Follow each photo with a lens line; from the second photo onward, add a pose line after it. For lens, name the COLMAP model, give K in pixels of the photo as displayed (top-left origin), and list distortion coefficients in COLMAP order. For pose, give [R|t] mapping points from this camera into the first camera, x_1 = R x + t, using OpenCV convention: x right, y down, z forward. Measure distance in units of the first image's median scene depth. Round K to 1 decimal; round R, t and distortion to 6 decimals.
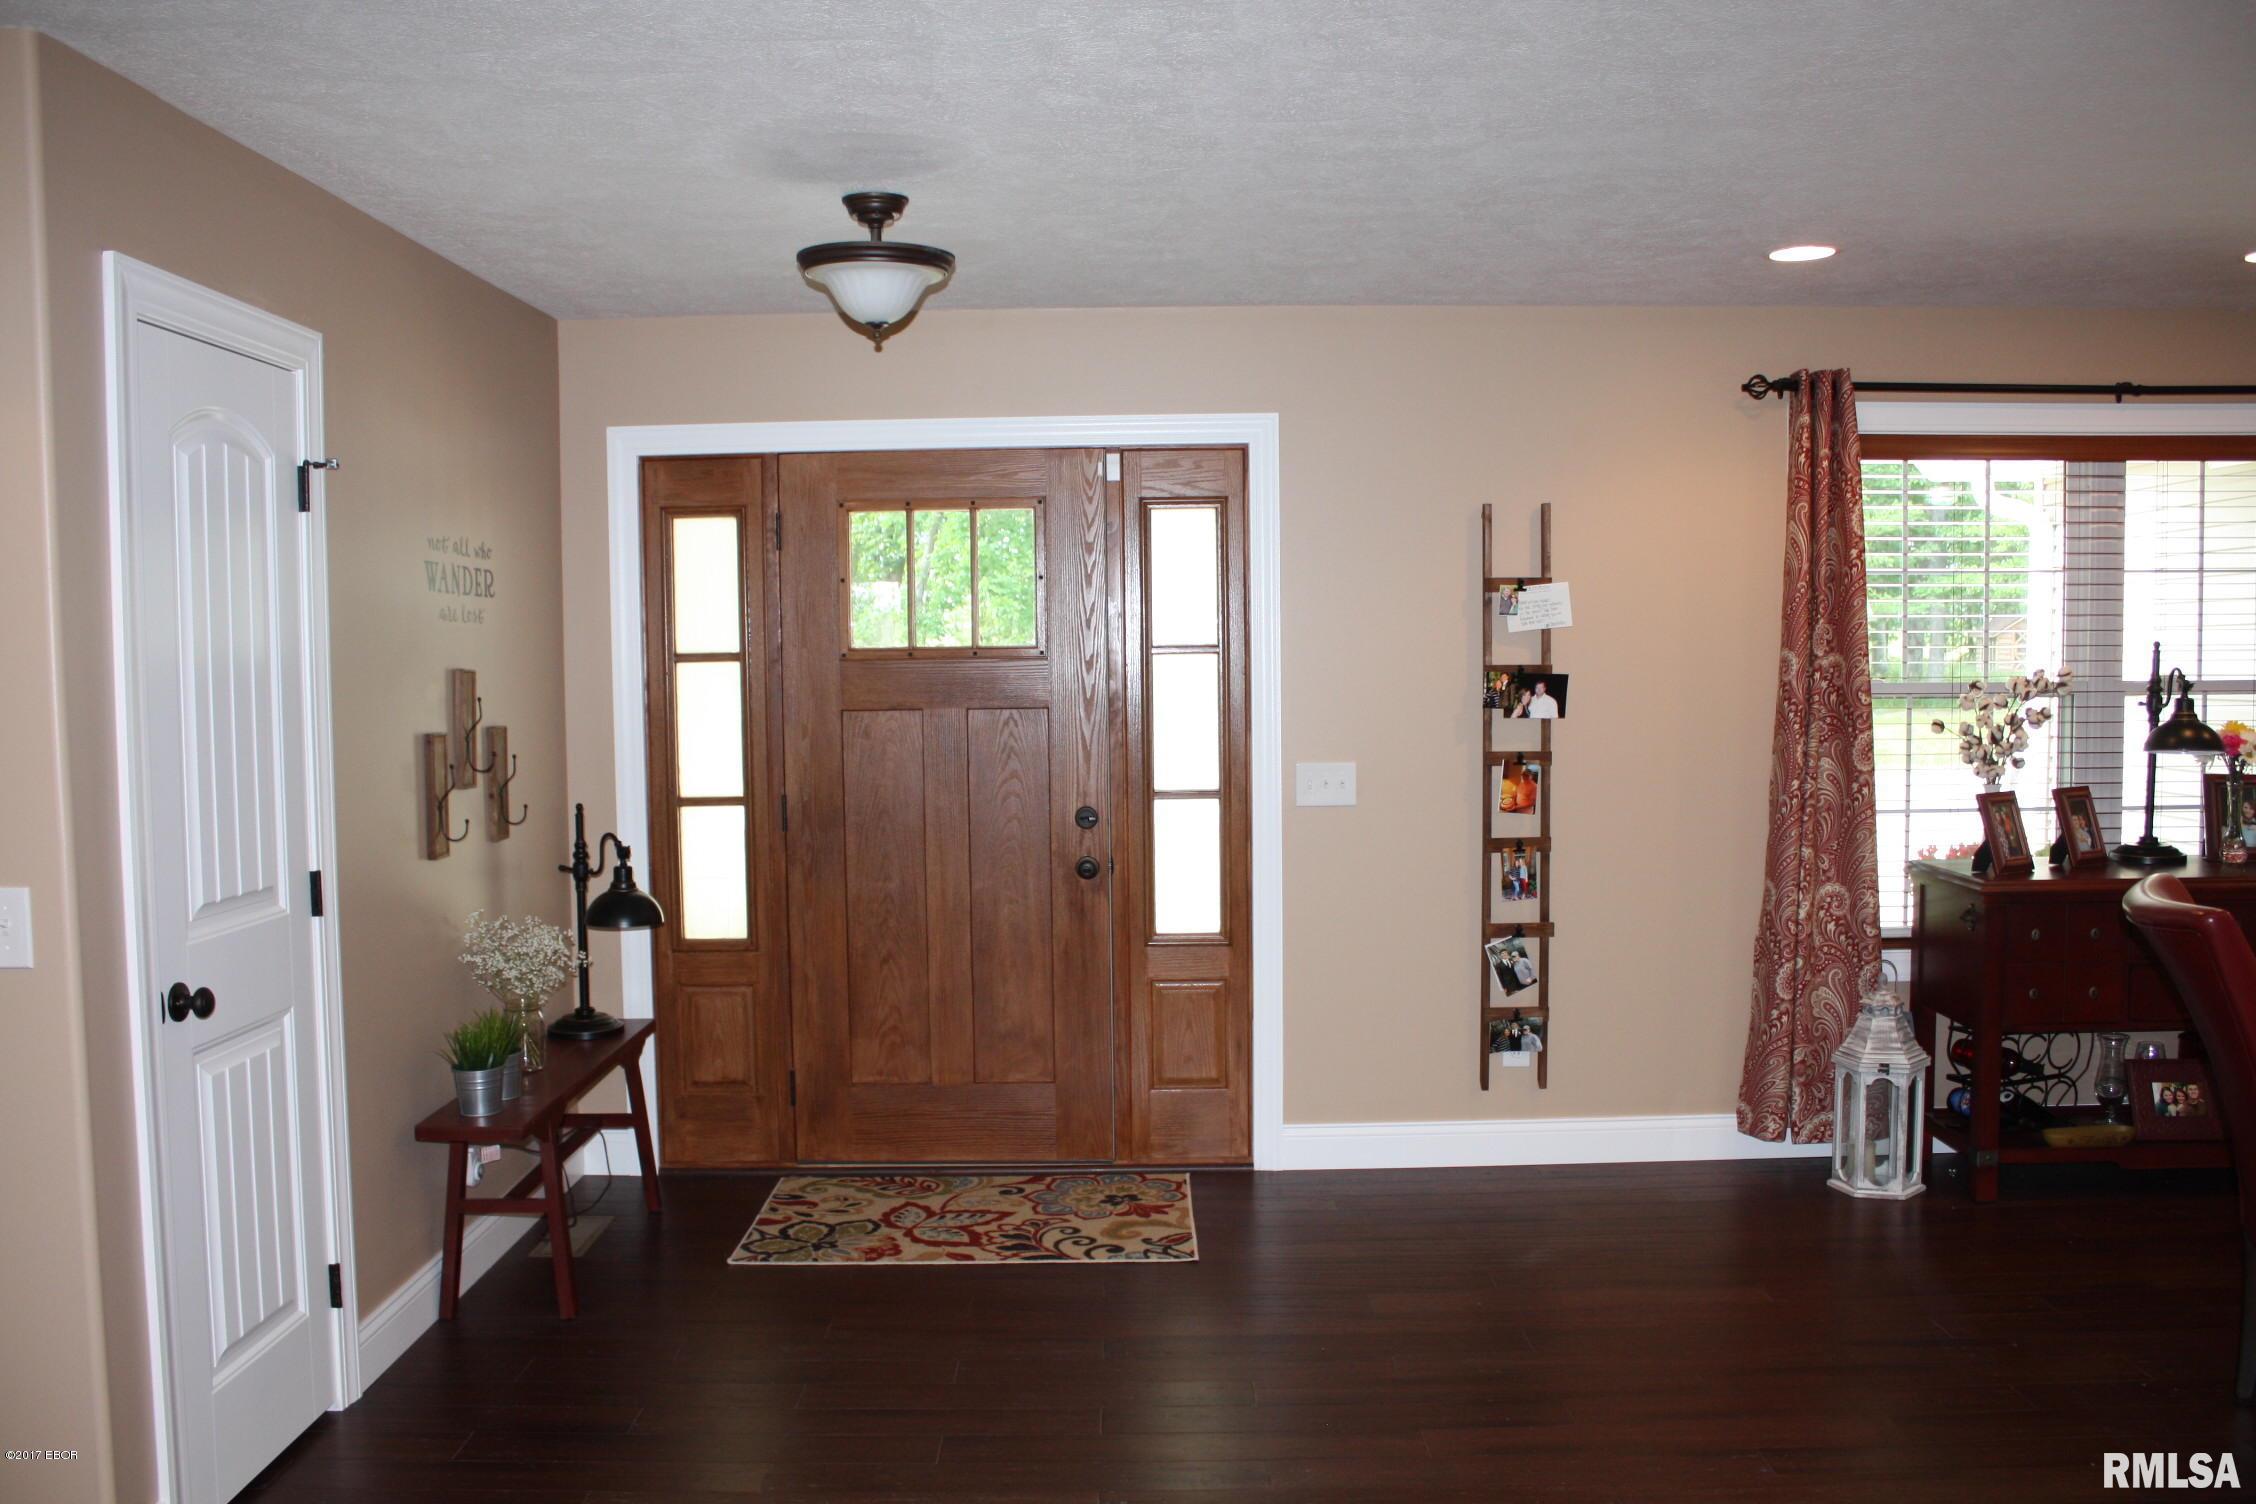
lens RADIAL K [[1905.0, 0, 1123.5], [0, 1905.0, 780.6], [0, 0, 1]] dist [-0.152956, 0.121065]
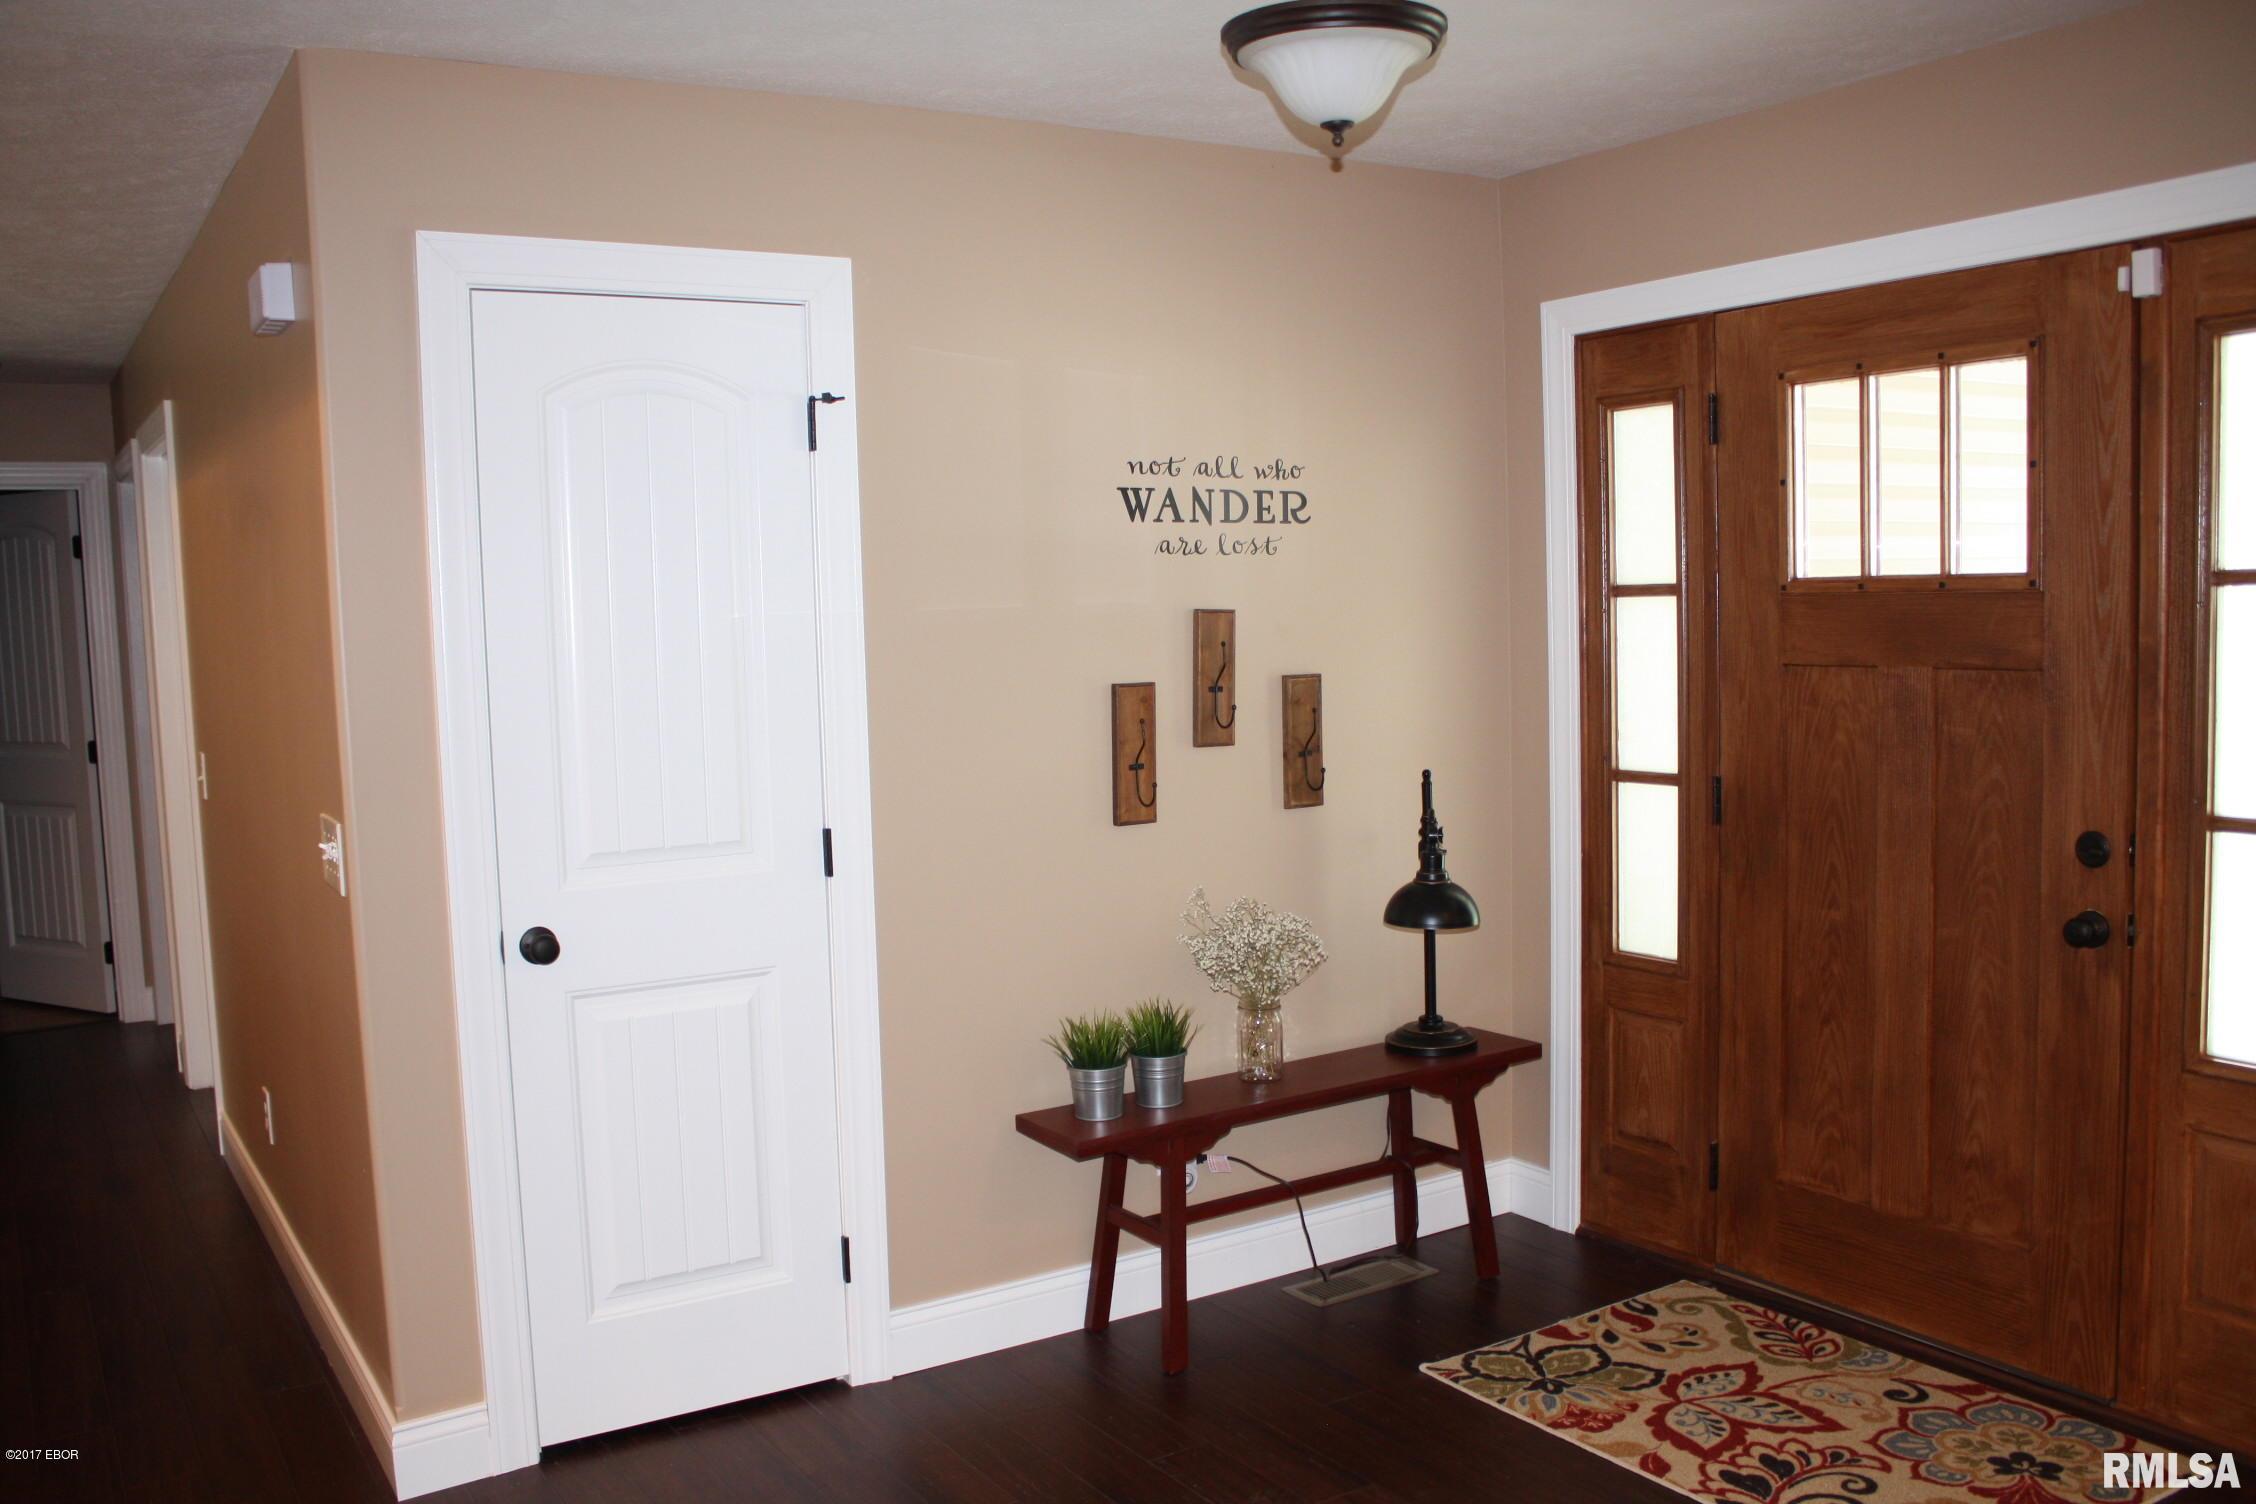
lens RADIAL K [[1905.0, 0, 1106.8], [0, 1905.0, 787.3], [0, 0, 1]] dist [-0.152956, 0.121065]
pose [[0.538144, 0.079488, -0.839096, 0.311783], [-0.036057, 0.996803, 0.071303, -0.032292], [0.842081, -0.008116, 0.539289, 0.408358]]
